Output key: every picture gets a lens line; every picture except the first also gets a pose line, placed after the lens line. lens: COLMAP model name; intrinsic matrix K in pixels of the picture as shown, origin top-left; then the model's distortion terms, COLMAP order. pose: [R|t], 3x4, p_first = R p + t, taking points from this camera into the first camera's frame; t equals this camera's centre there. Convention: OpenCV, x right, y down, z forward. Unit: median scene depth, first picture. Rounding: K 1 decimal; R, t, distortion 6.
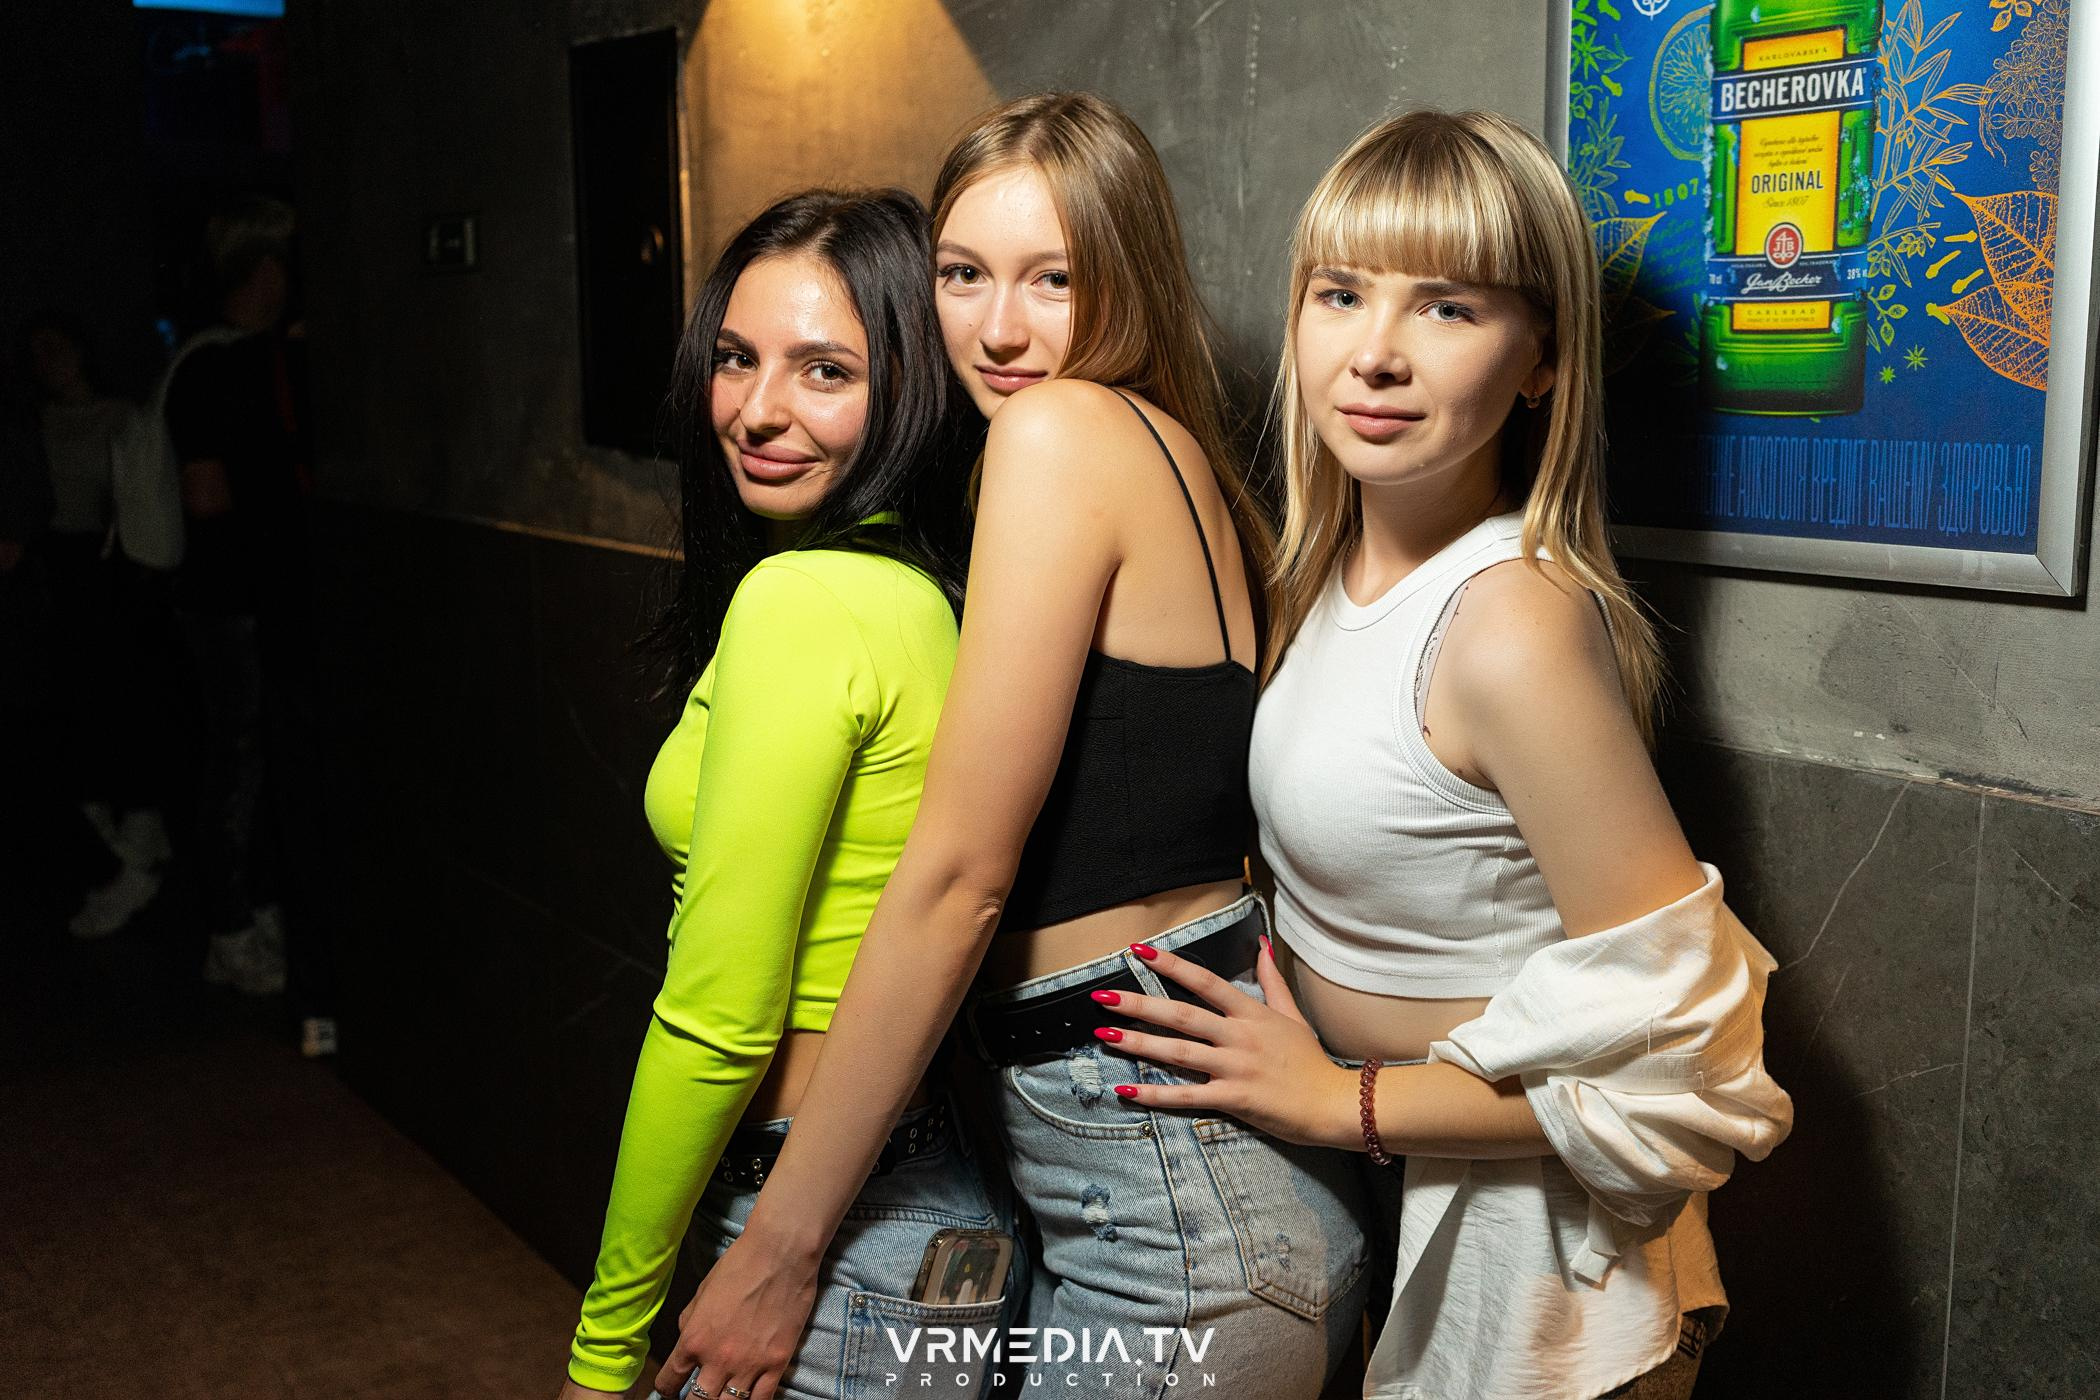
lens RADIAL K [[2168.5, 0, 1057.3], [0, 2168.5, 700.5], [0, 0, 1]] dist [0.017140, -0.023069]
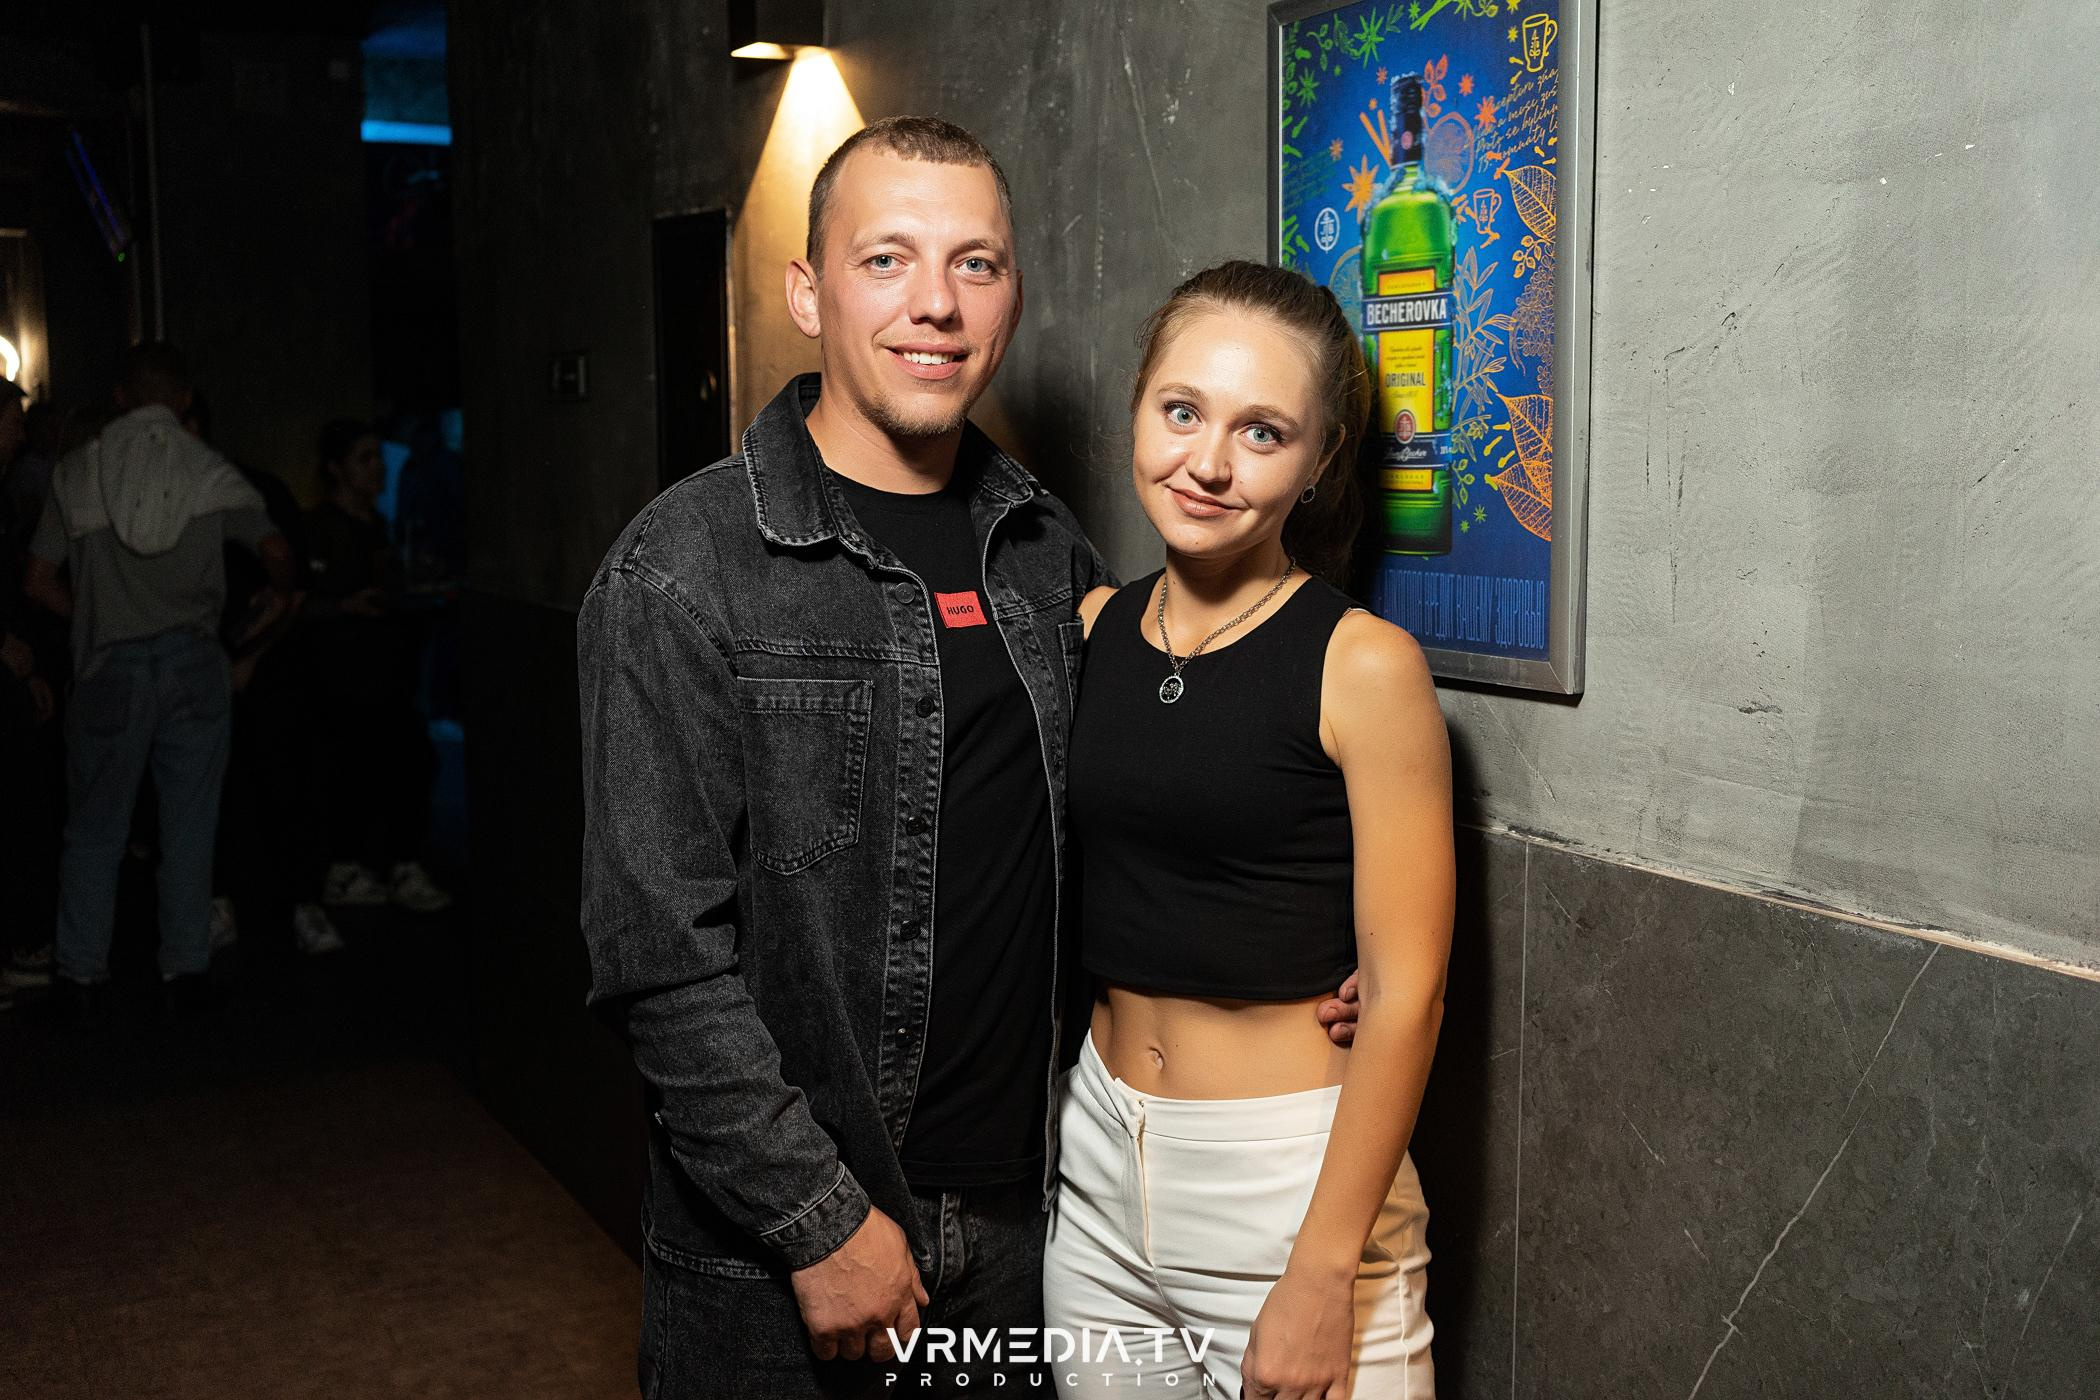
lens RADIAL K [[2140.1, 0, 1051.3], [0, 2140.1, 704.7], [0, 0, 1]] dist [0.012770, -0.010661]
pose [[0.995175, 0.015925, -0.096811, 0.251412], [-0.019609, 0.999115, -0.037221, 0.013020], [0.096132, 0.038940, 0.994607, -0.317165]]
